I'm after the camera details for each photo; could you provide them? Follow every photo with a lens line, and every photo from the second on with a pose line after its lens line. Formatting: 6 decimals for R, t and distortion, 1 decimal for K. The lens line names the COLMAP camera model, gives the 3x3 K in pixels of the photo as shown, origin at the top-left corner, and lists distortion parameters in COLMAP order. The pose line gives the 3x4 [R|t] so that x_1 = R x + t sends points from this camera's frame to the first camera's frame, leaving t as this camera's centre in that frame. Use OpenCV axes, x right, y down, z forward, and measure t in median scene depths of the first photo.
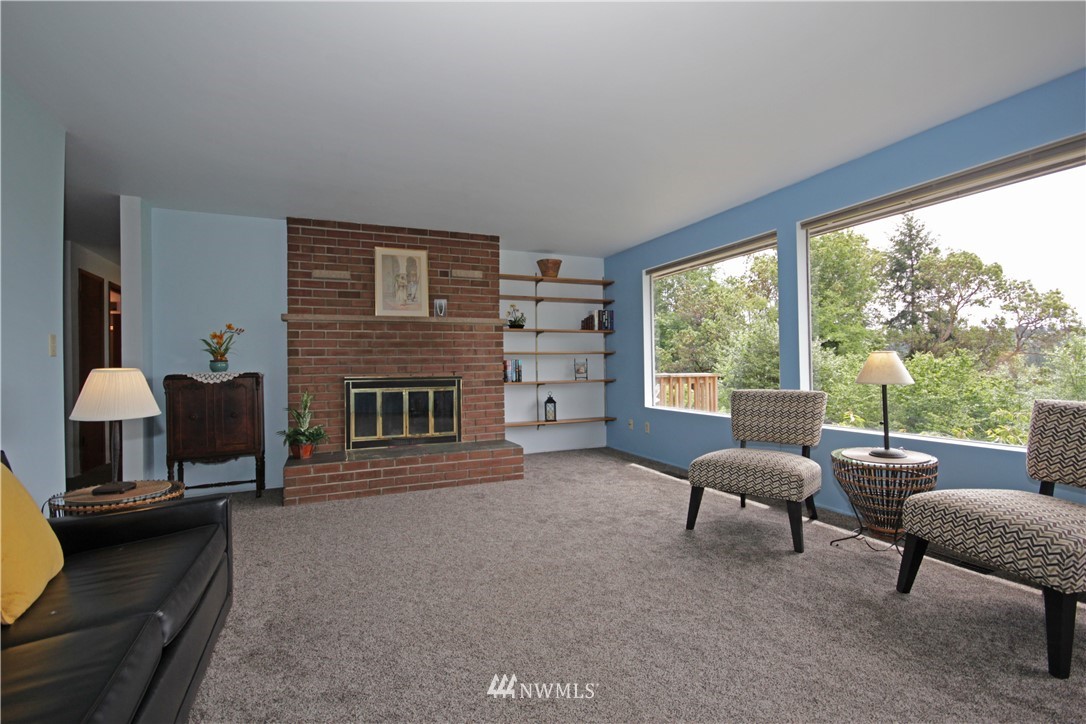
lens RADIAL K [[503.3, 0, 544.3], [0, 503.3, 363.5], [0, 0, 1]] dist [0.005058, -0.000317]
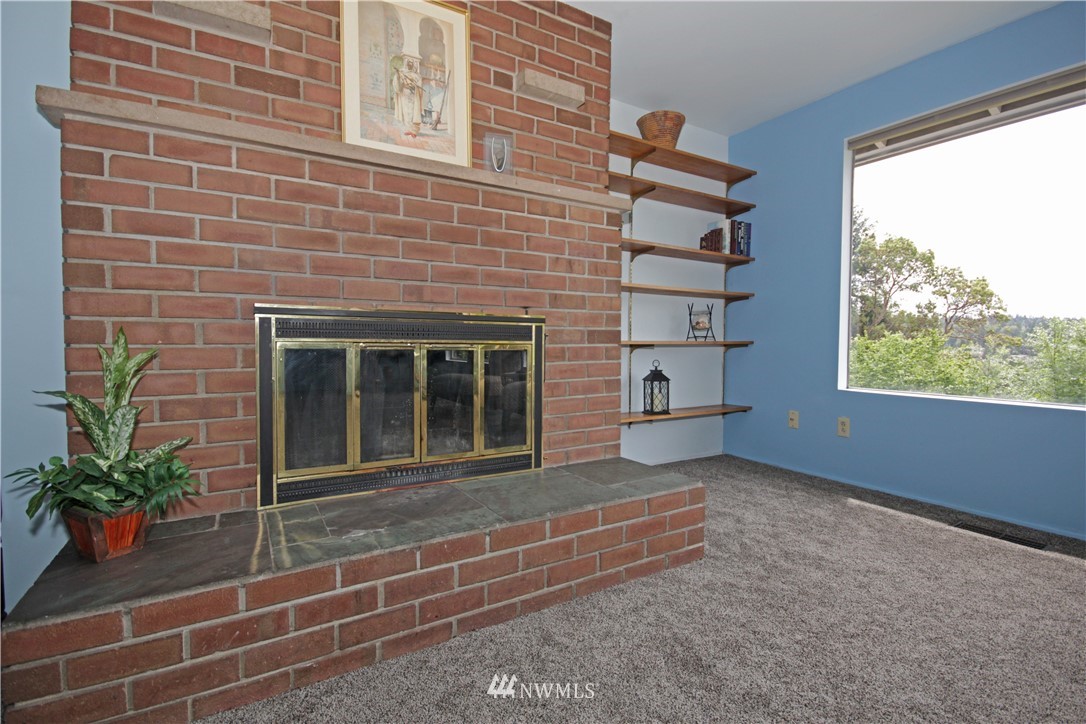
lens RADIAL K [[503.3, 0, 548.3], [0, 503.3, 358.9], [0, 0, 1]] dist [0.005058, -0.000317]
pose [[0.988935, 0.015064, 0.147582, -0.226279], [-0.020176, 0.999245, 0.033207, 0.046508], [-0.146971, -0.035817, 0.988492, 0.572487]]
